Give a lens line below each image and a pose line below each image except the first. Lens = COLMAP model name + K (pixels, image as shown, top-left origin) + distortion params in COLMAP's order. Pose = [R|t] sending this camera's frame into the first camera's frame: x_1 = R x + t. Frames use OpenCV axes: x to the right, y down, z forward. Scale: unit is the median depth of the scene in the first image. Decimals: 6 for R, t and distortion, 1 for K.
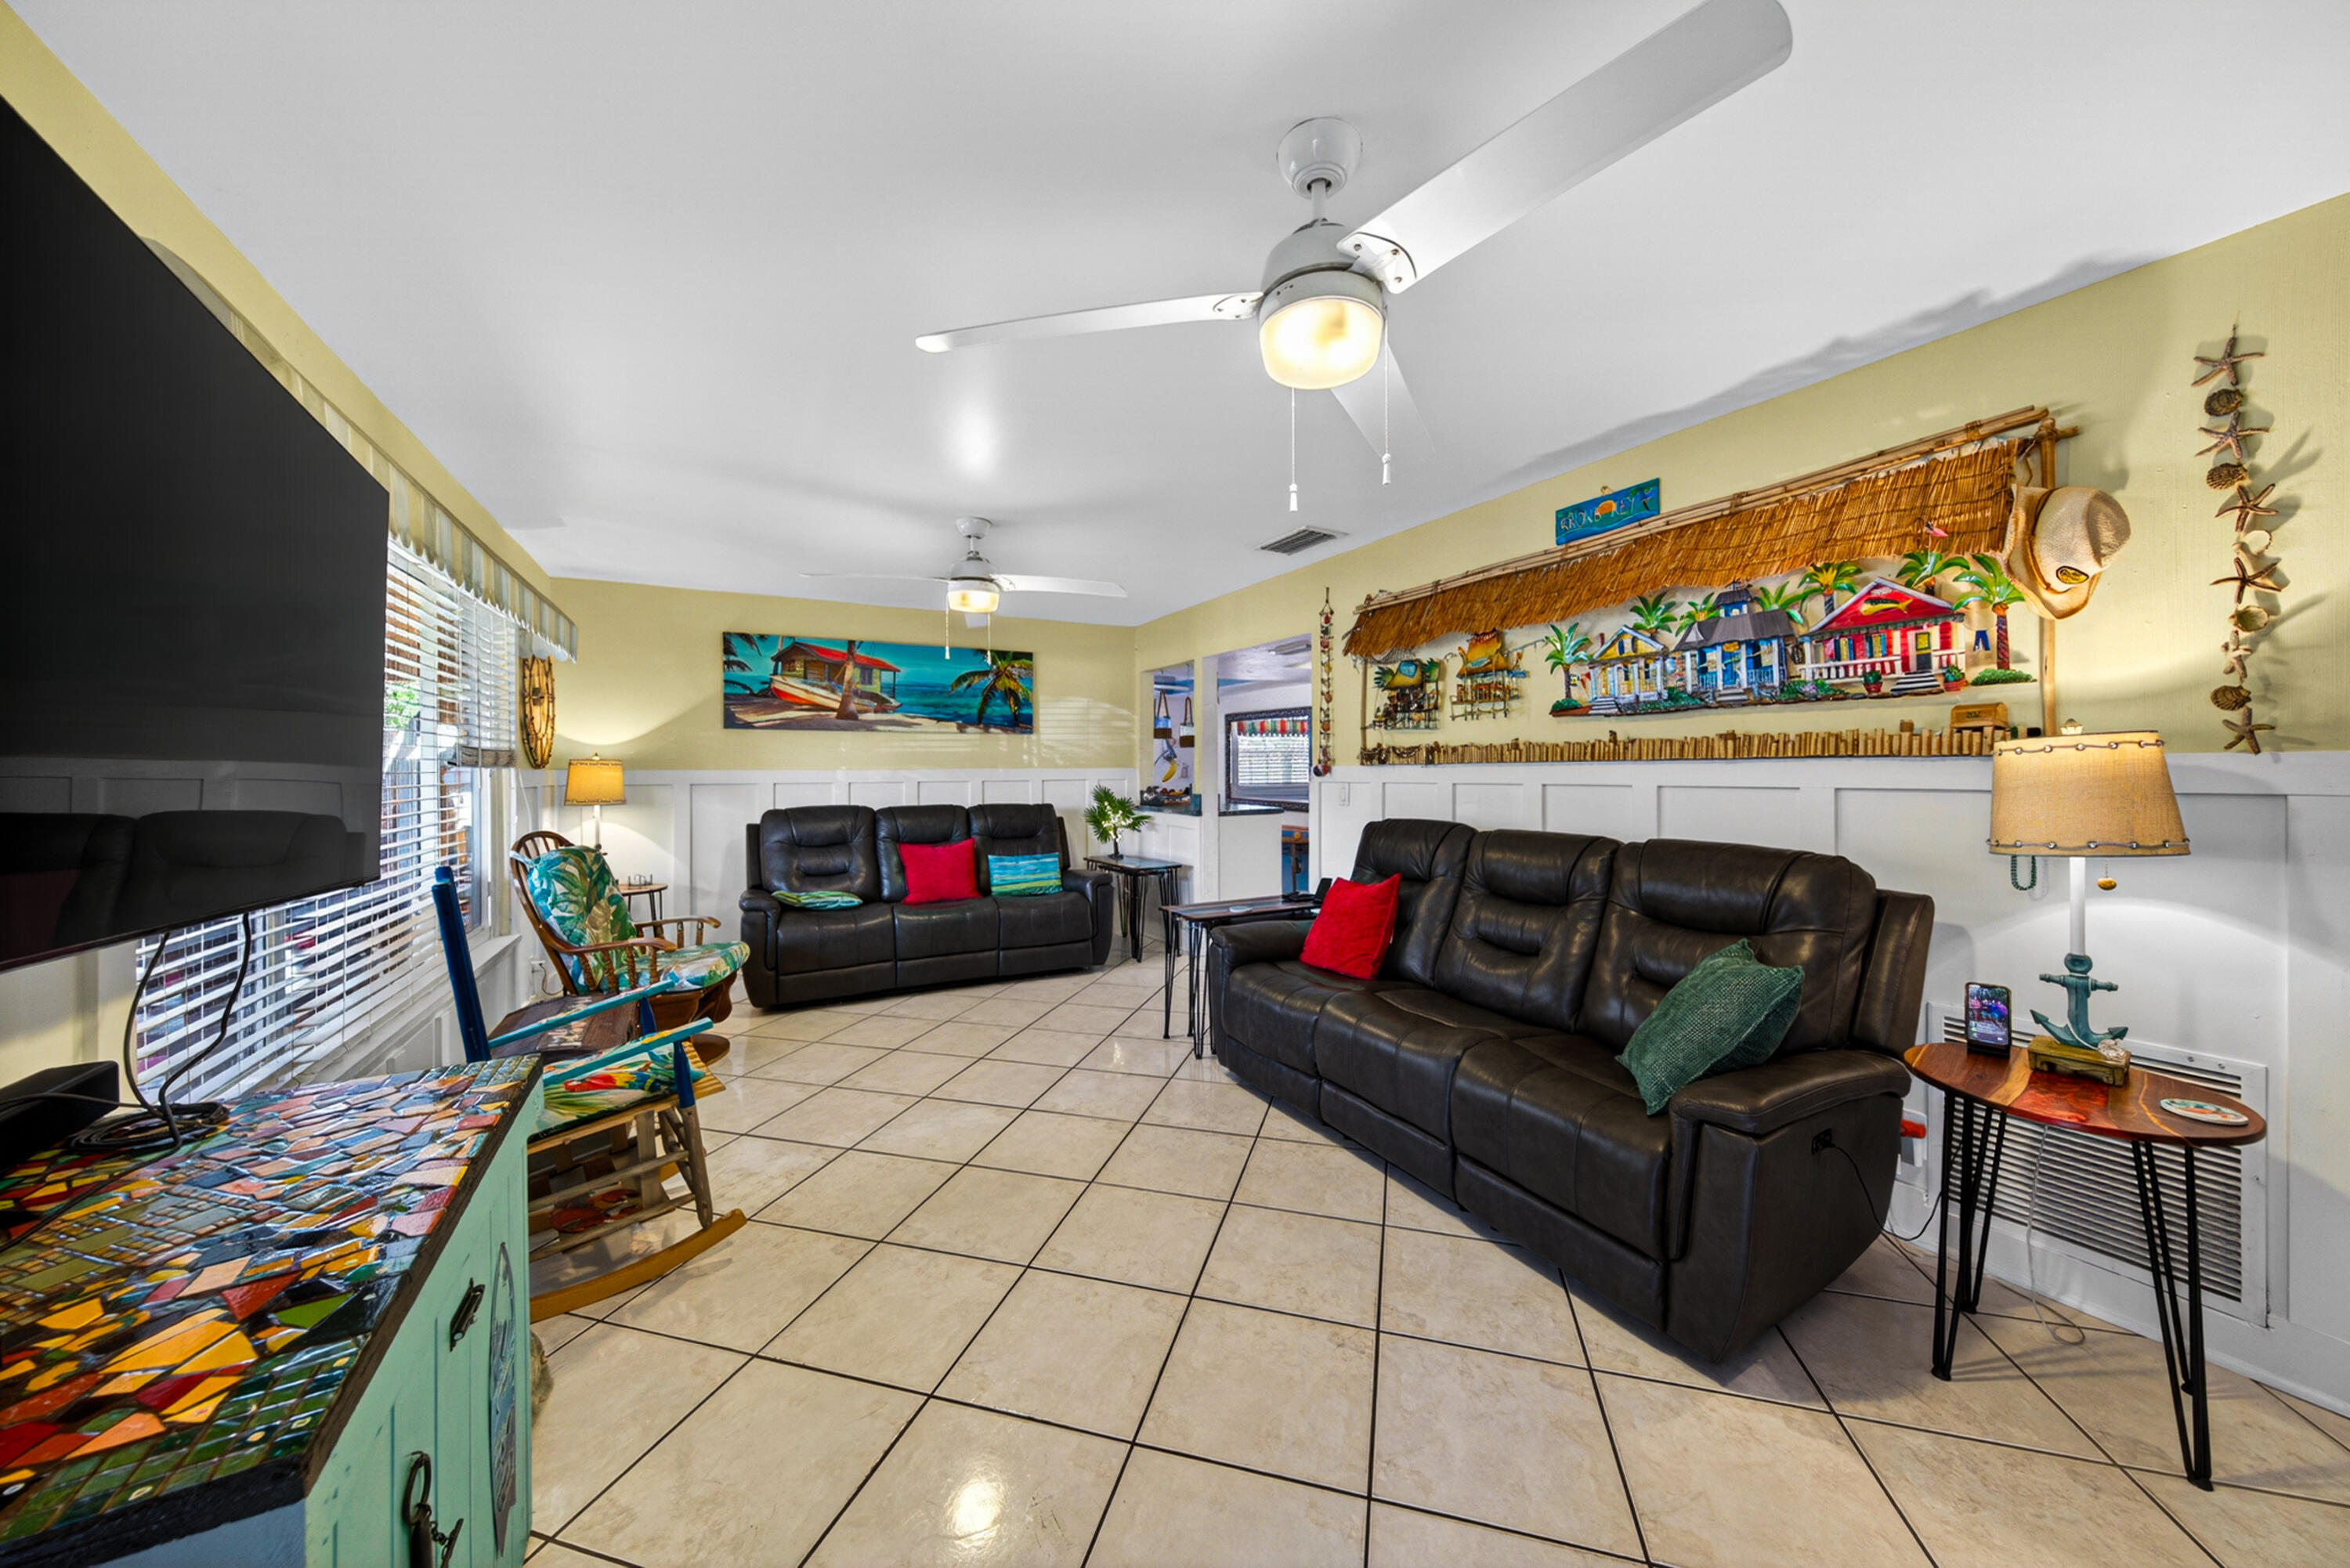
lens RADIAL K [[812.1, 0, 1174.8], [0, 812.1, 766.7], [0, 0, 1]] dist [-0.000765, 0.000076]
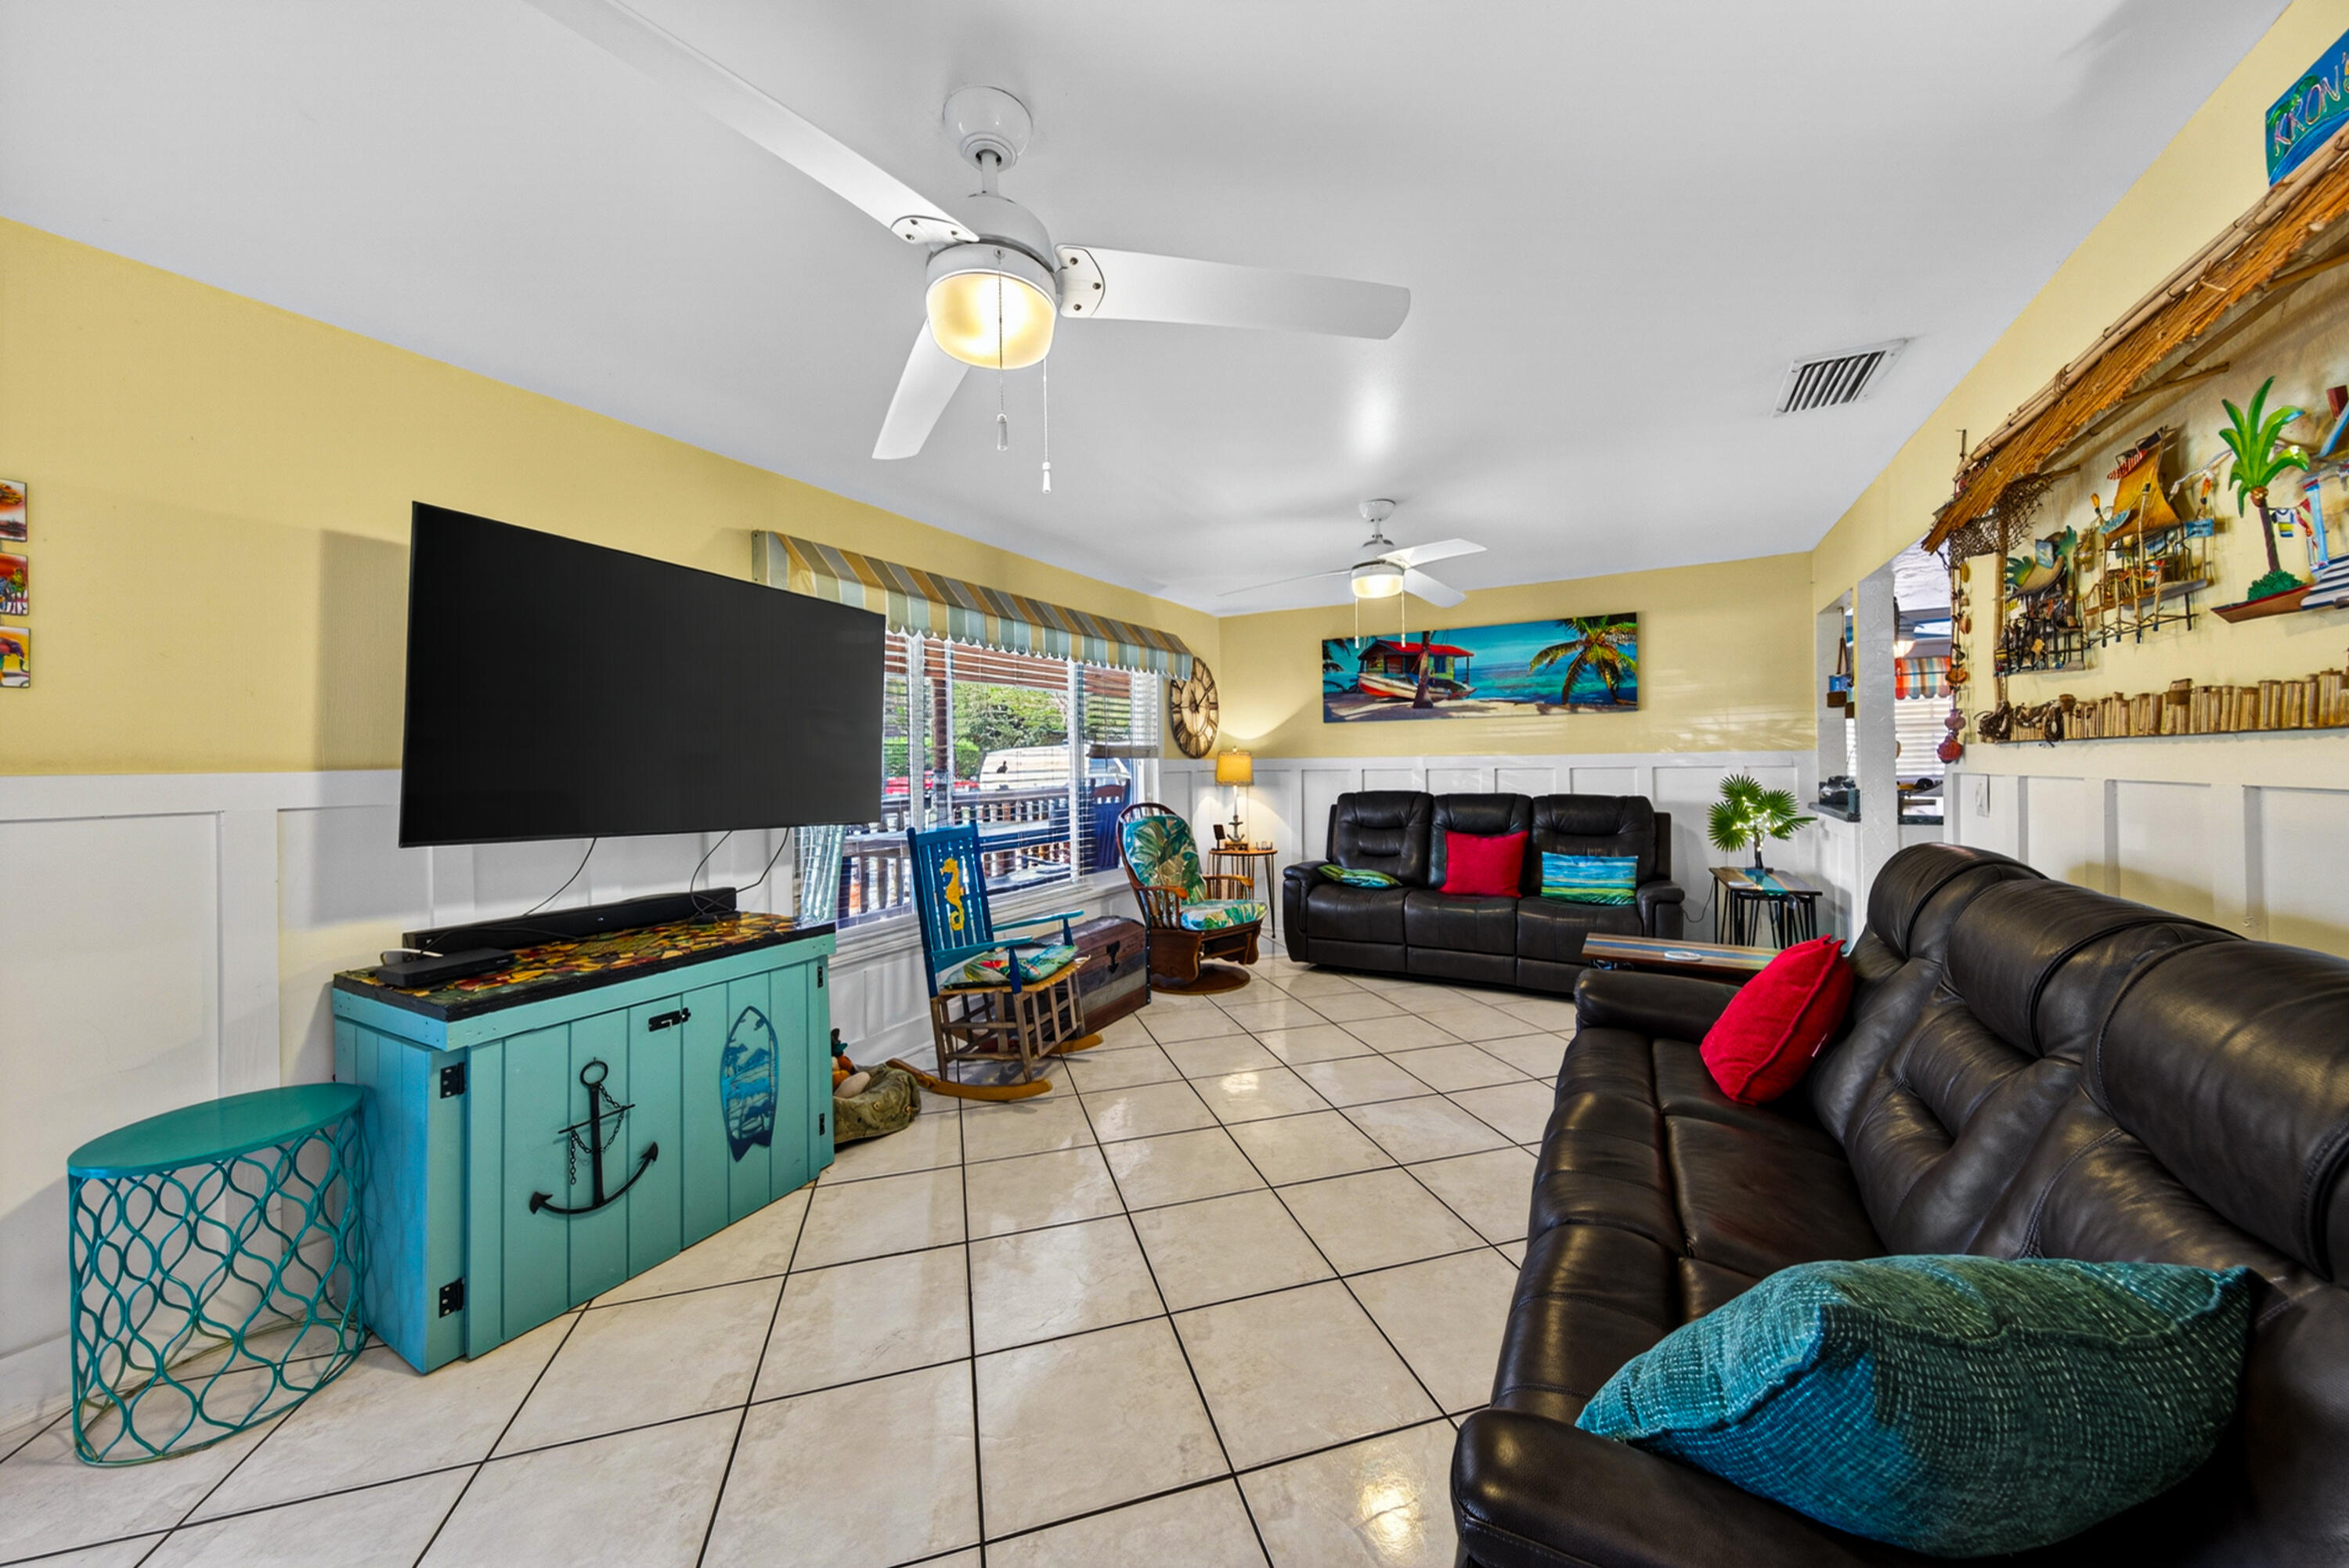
lens RADIAL K [[811.7, 0, 1174.3], [0, 811.7, 766.7], [0, 0, 1]] dist [-0.000765, 0.000076]
pose [[0.533662, 0.001546, -0.845696, 0.362833], [0.015120, 0.999821, 0.011369, -0.000463], [0.845563, -0.018854, 0.533543, 0.216829]]
